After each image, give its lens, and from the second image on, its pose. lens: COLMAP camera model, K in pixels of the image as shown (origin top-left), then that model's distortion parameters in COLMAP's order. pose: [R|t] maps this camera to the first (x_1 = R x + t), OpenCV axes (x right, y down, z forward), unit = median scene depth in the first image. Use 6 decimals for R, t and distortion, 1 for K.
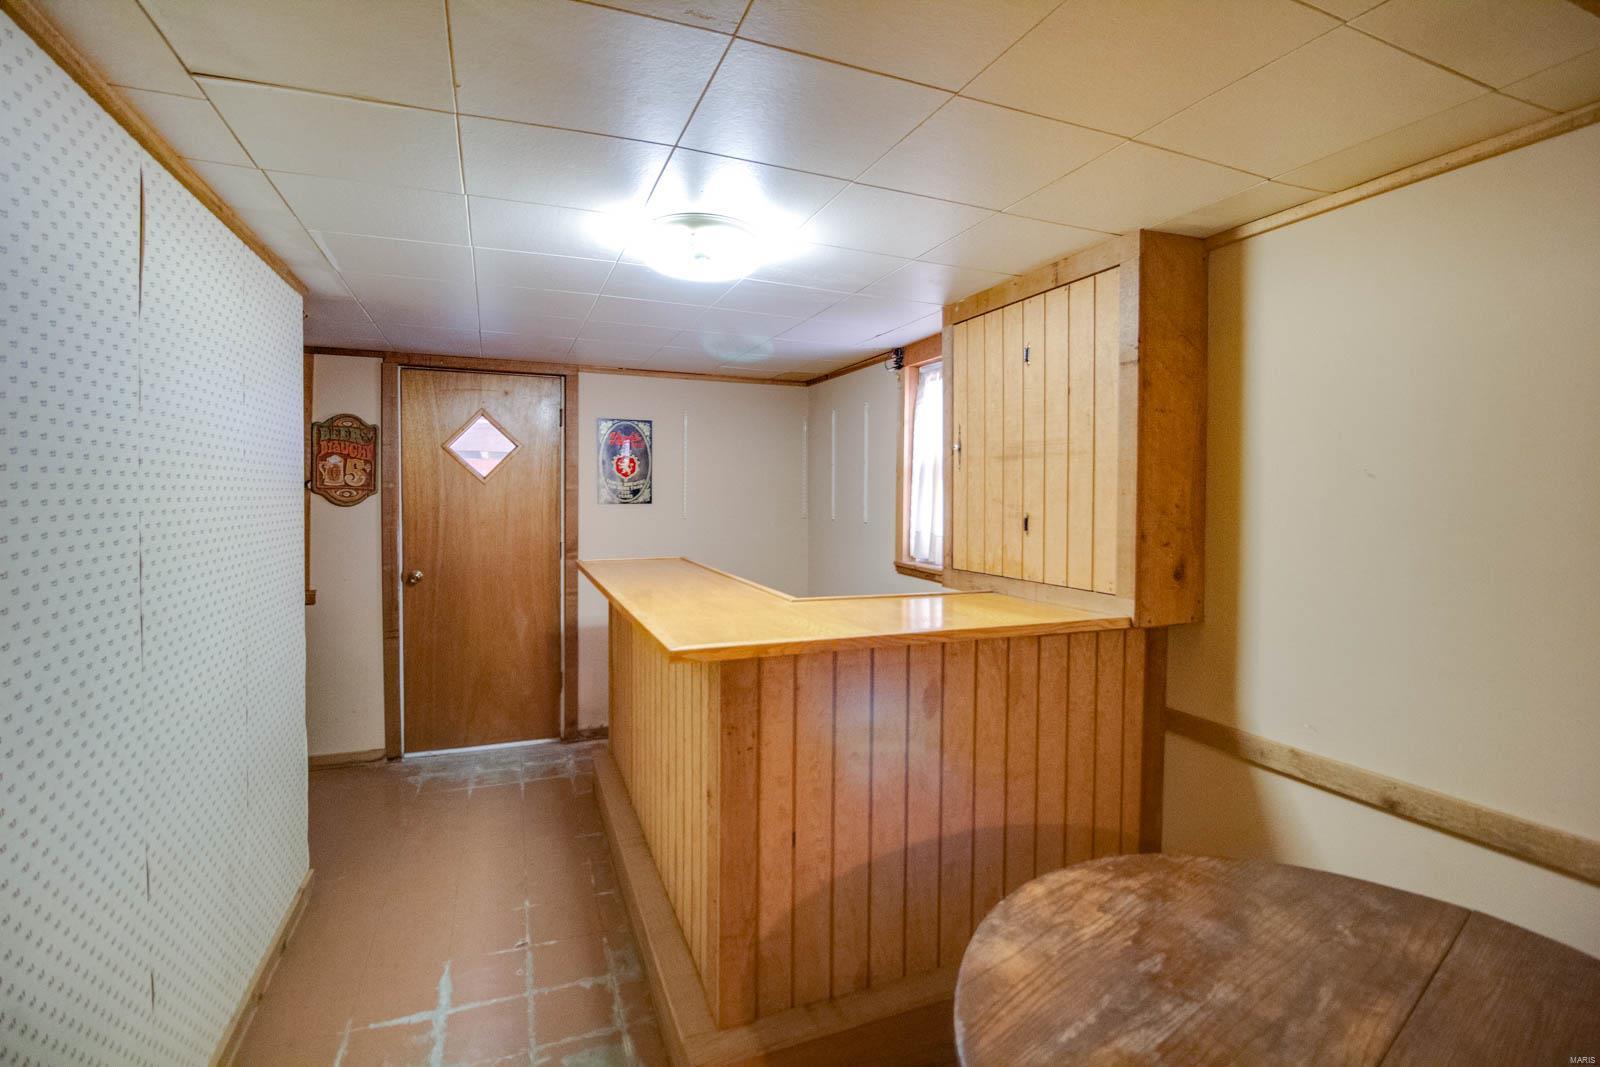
lens RADIAL K [[743.0, 0, 800.0], [0, 743.0, 516.3], [0, 0, 1]] dist [-0.004843, -0.010877]
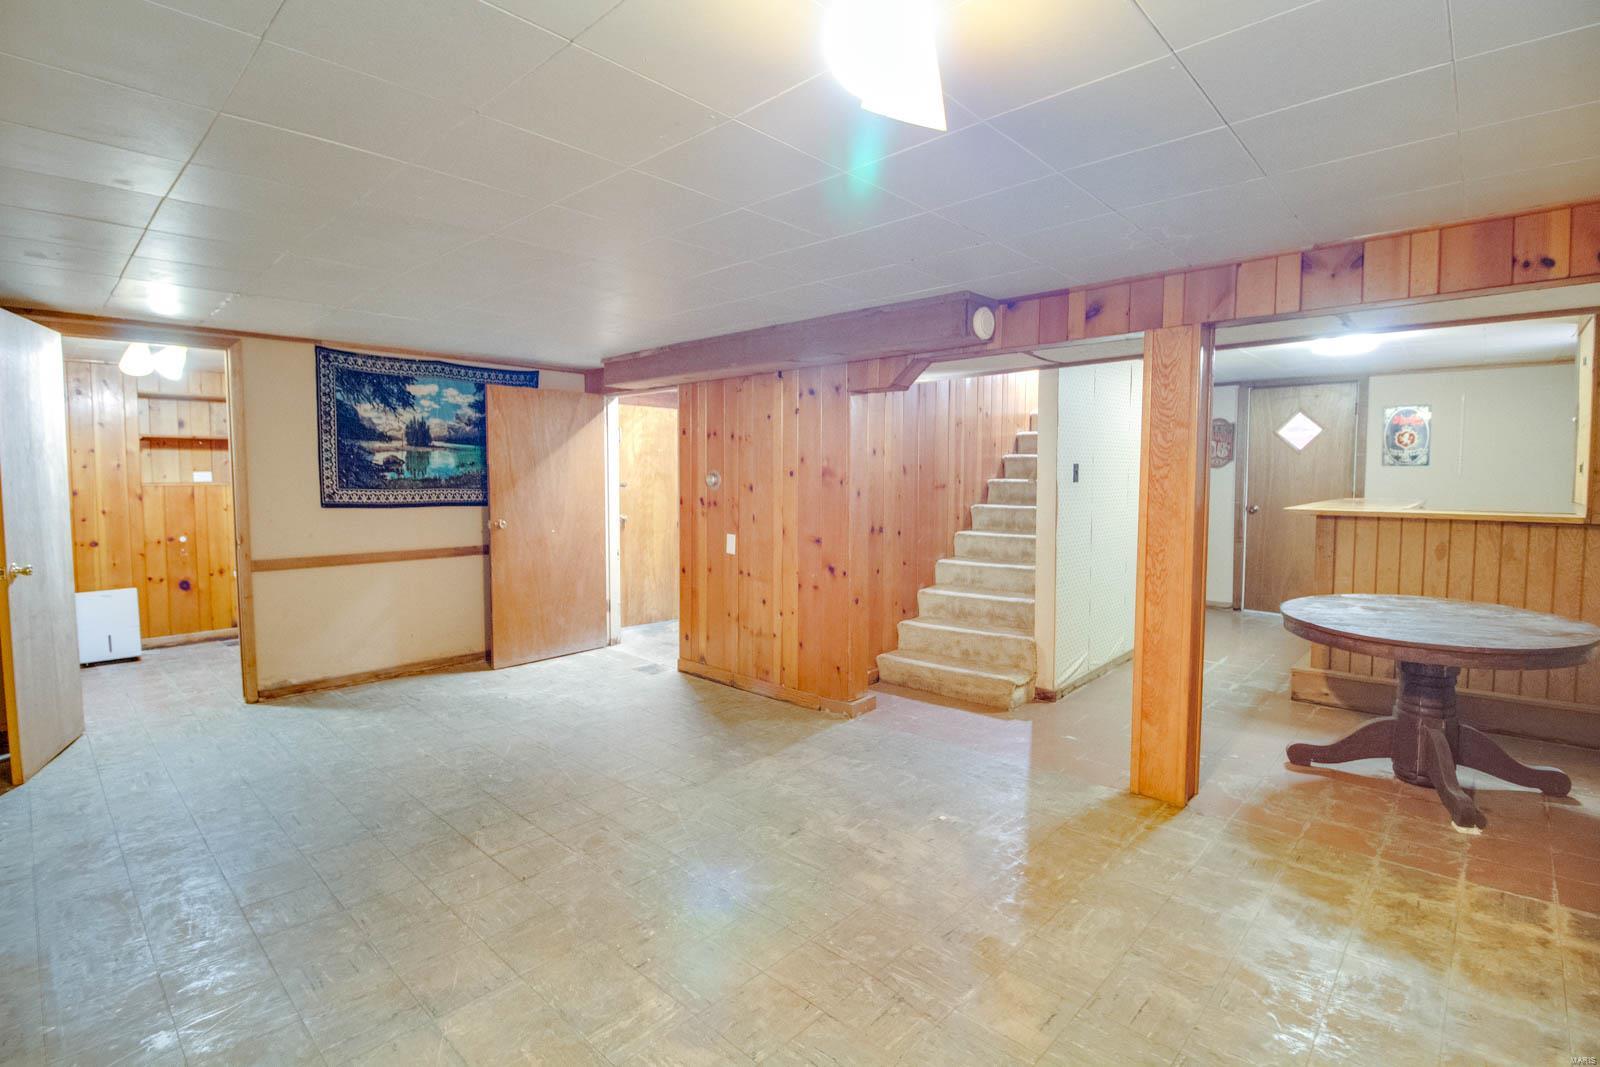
lens RADIAL K [[743.0, 0, 800.0], [0, 743.0, 516.3], [0, 0, 1]] dist [-0.004843, -0.010877]
pose [[0.428152, 0.046719, -0.902498, 0.601061], [-0.017814, 0.998905, 0.043258, 0.043787], [0.903531, -0.002444, 0.428515, -0.715194]]
